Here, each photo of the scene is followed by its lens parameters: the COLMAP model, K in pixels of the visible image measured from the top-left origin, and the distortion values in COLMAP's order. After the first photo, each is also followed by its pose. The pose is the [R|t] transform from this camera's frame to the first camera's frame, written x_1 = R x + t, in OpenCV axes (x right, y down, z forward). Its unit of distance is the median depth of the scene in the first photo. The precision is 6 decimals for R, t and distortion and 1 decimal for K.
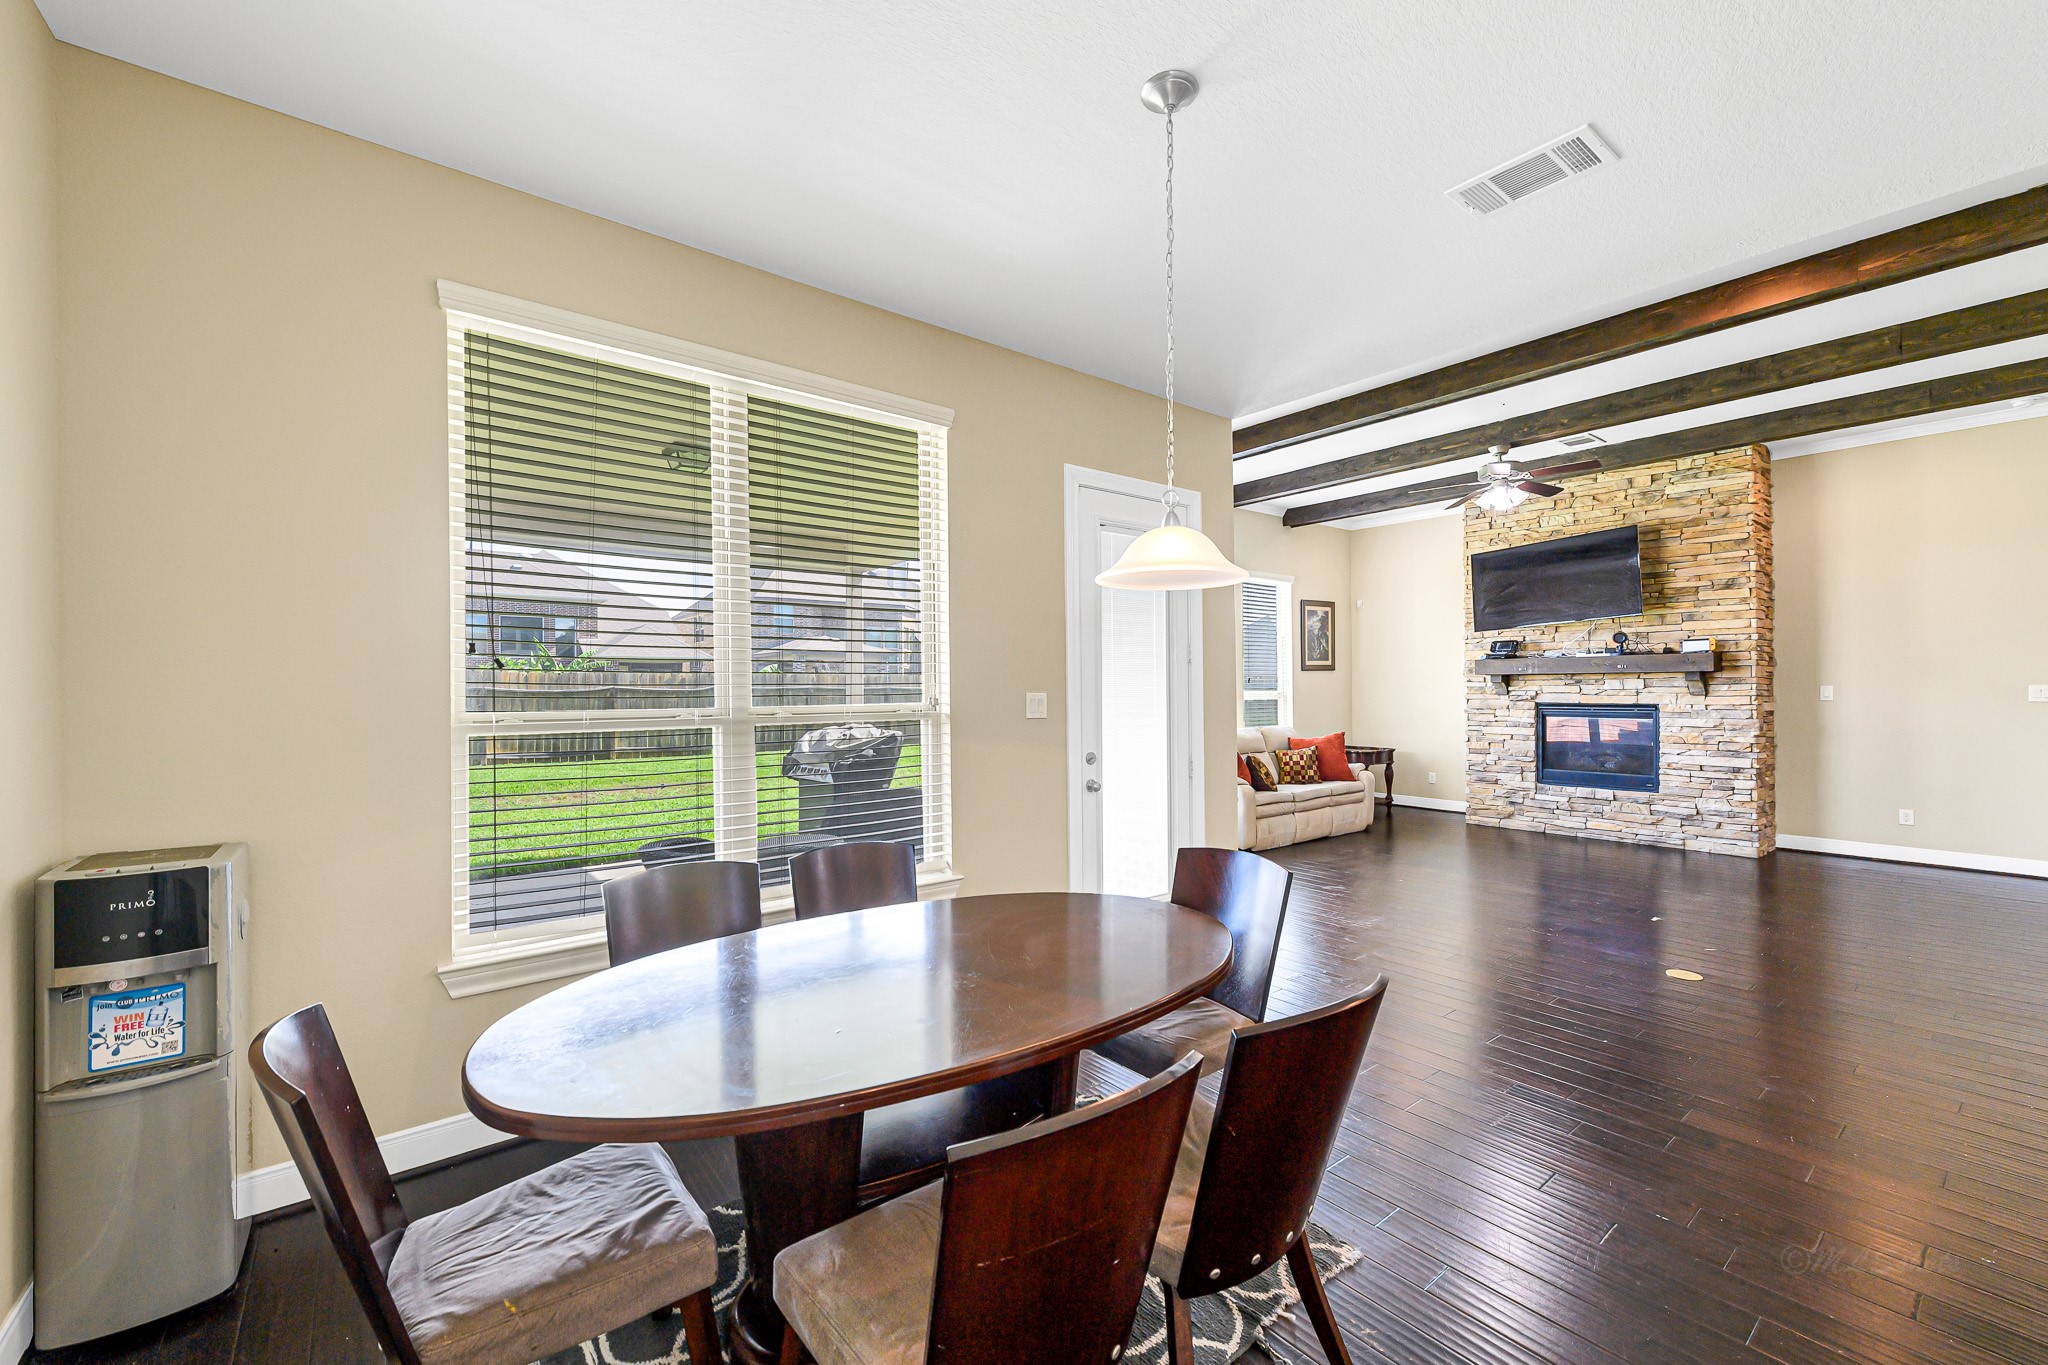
lens RADIAL K [[821.9, 0, 1024.0], [0, 821.9, 682.5], [0, 0, 1]] dist [-0.000372, -0.000201]
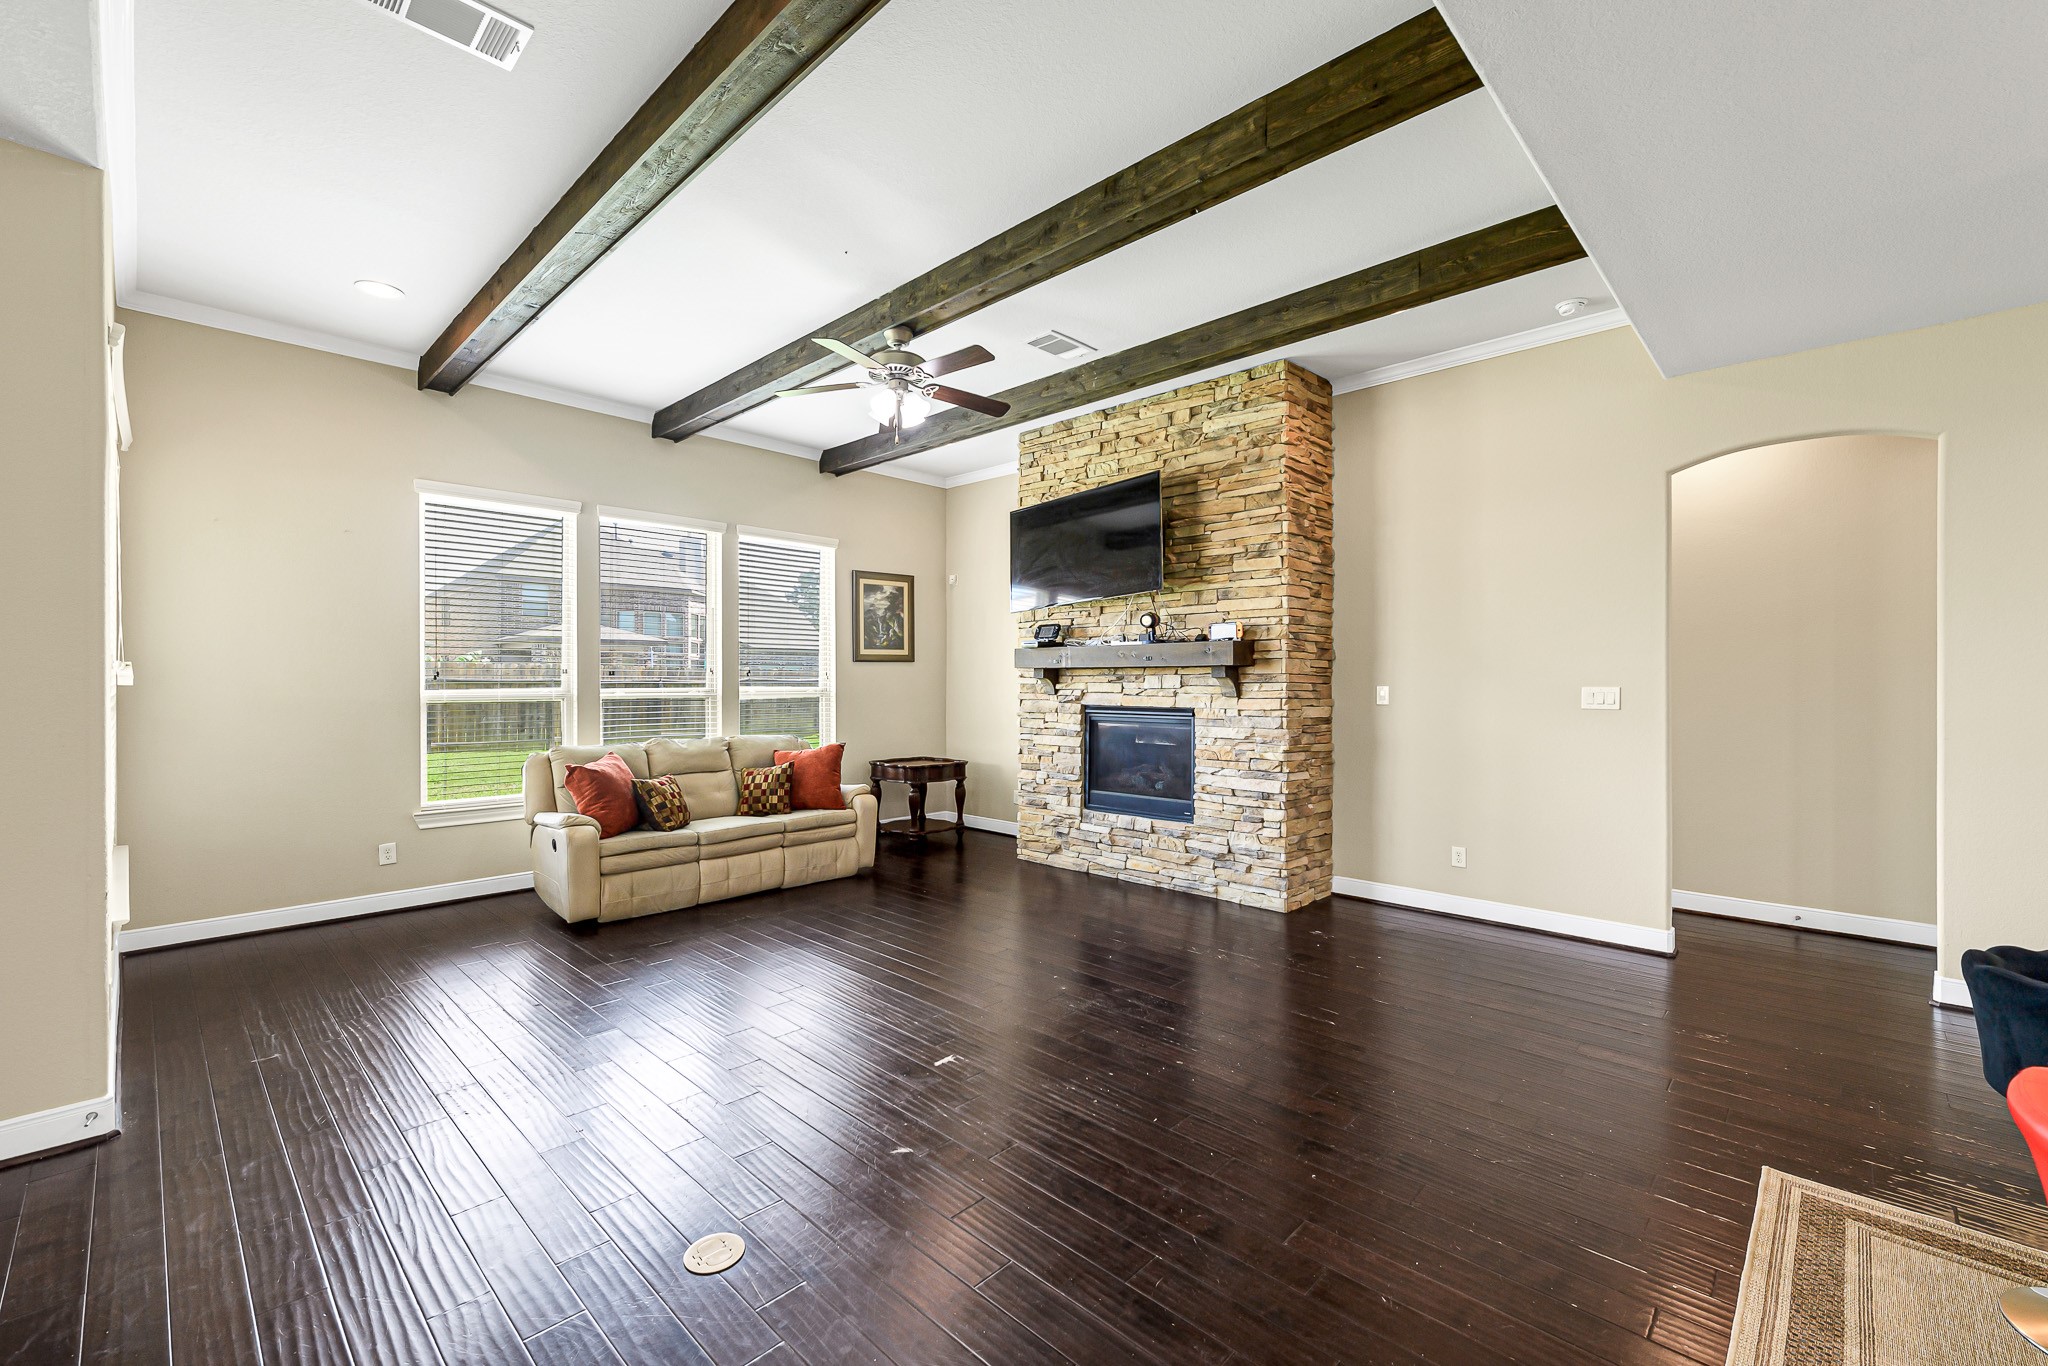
lens RADIAL K [[833.4, 0, 1024.0], [0, 833.4, 683.0], [0, 0, 1]] dist [0.019297, -0.006624]
pose [[0.989971, 0.007466, 0.141074, 0.504128], [-0.008523, 0.999940, 0.006889, -0.001208], [-0.141014, -0.008022, 0.989975, 0.252531]]
